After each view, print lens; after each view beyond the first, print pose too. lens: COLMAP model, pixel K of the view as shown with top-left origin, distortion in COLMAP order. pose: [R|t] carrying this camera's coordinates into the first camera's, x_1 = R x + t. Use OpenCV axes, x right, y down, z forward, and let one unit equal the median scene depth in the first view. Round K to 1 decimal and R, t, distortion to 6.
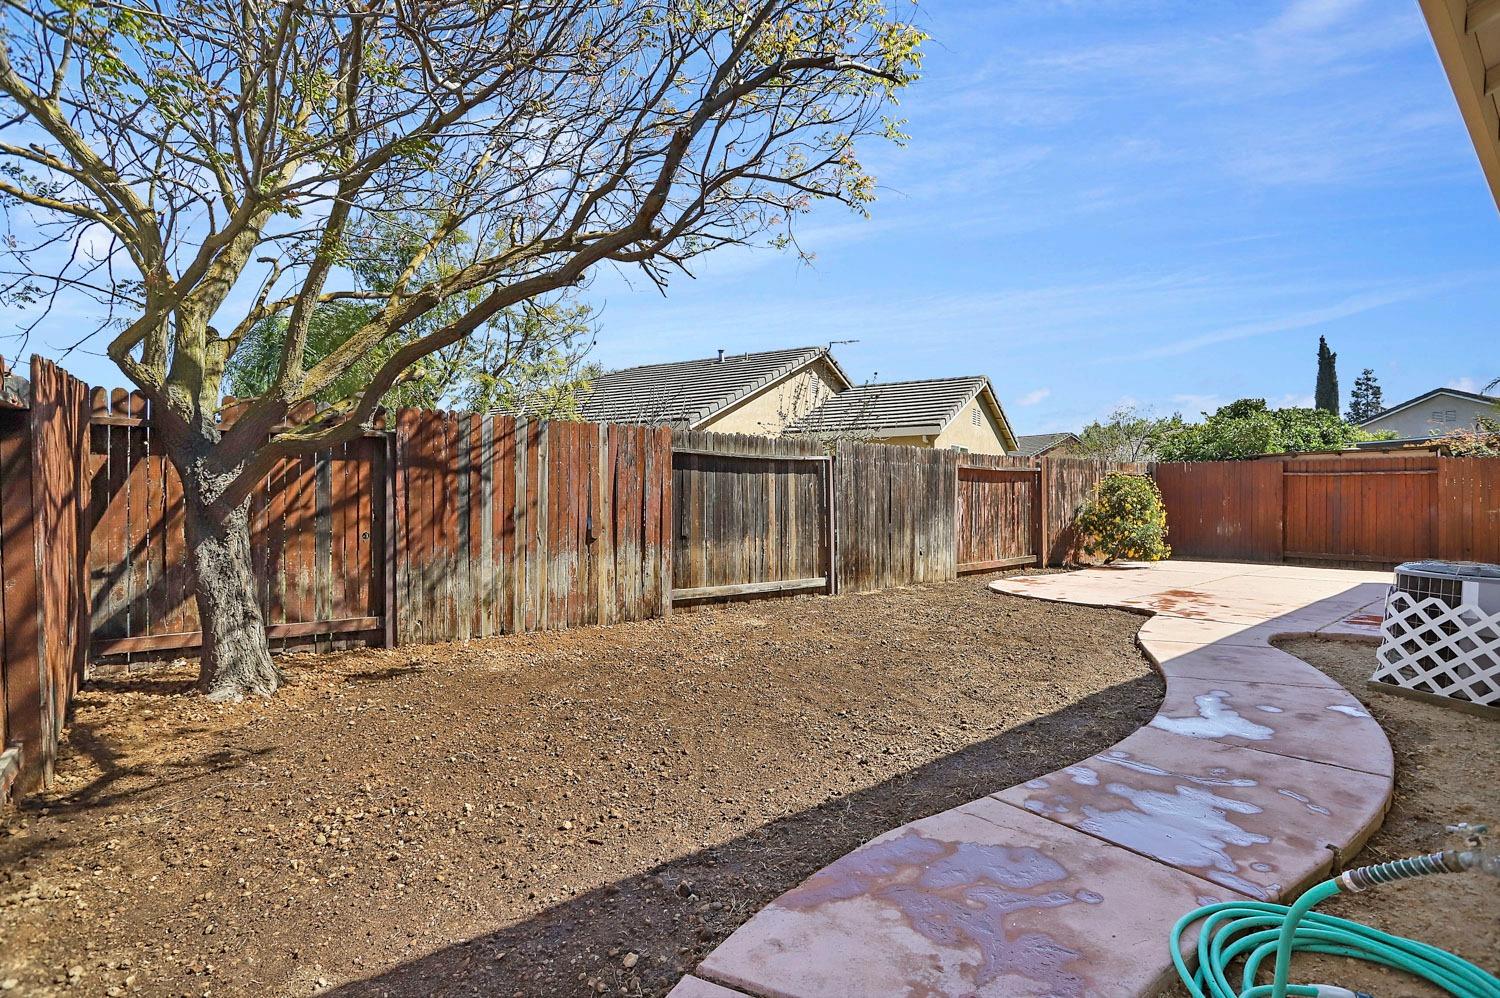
lens RADIAL K [[714.6, 0, 749.9], [0, 714.6, 492.8], [0, 0, 1]] dist [-0.004506, -0.000651]
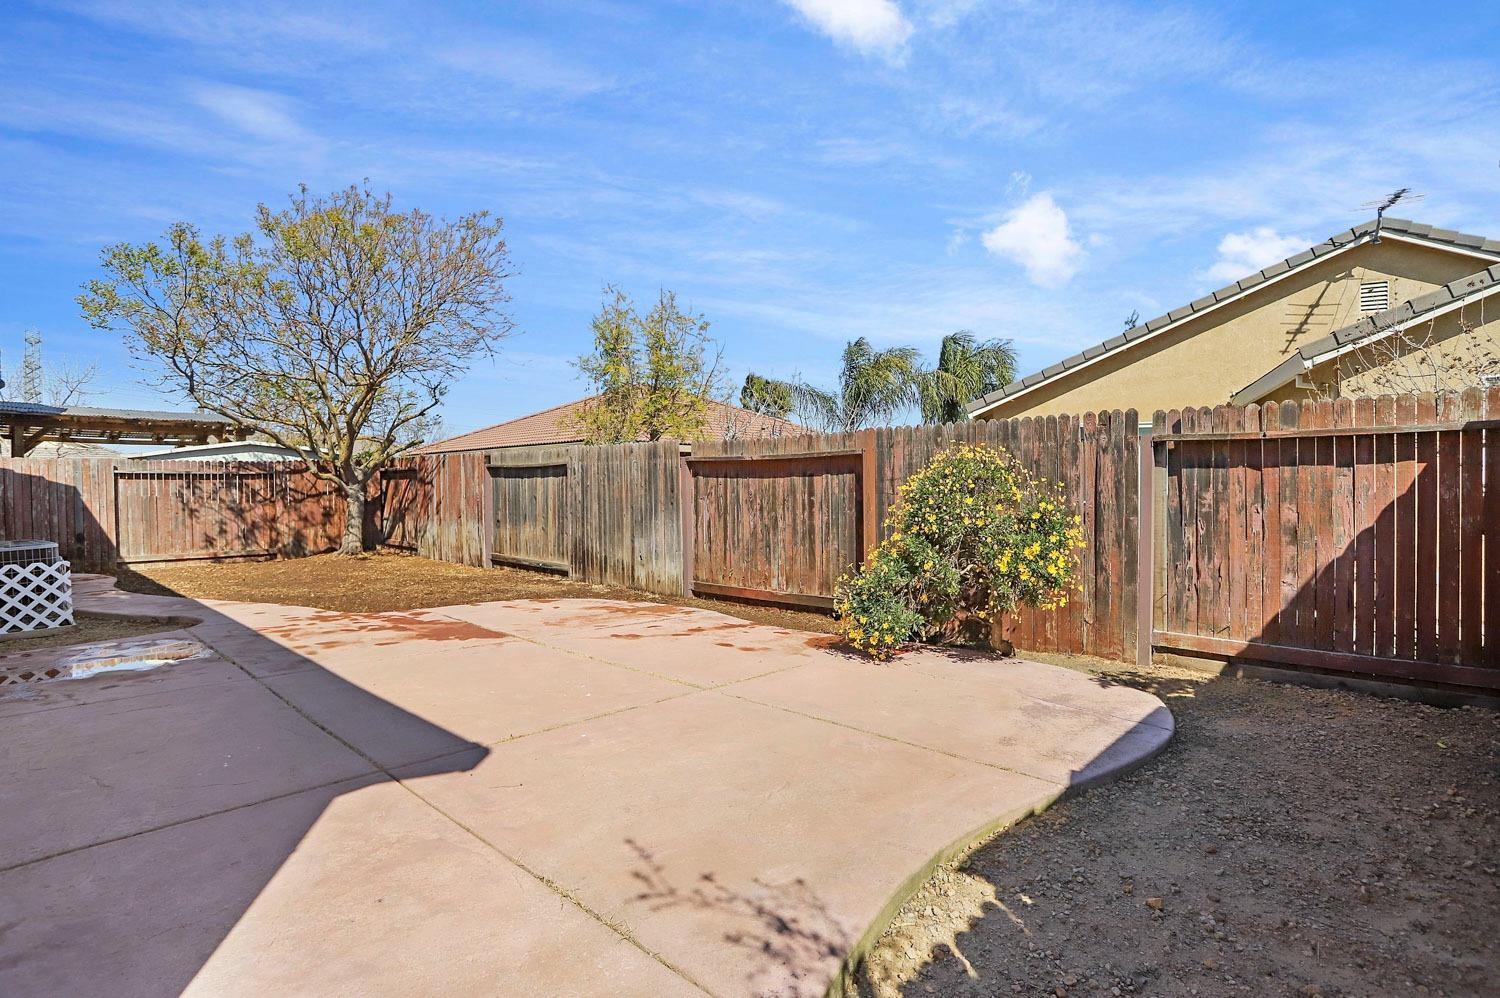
lens RADIAL K [[714.6, 0, 750.0], [0, 714.6, 497.6], [0, 0, 1]] dist [-0.004506, -0.000651]
pose [[0.105065, 0.015550, -0.994344, 1.346047], [0.009870, 0.999812, 0.016678, -0.007529], [0.994416, -0.011566, 0.104892, 1.222451]]
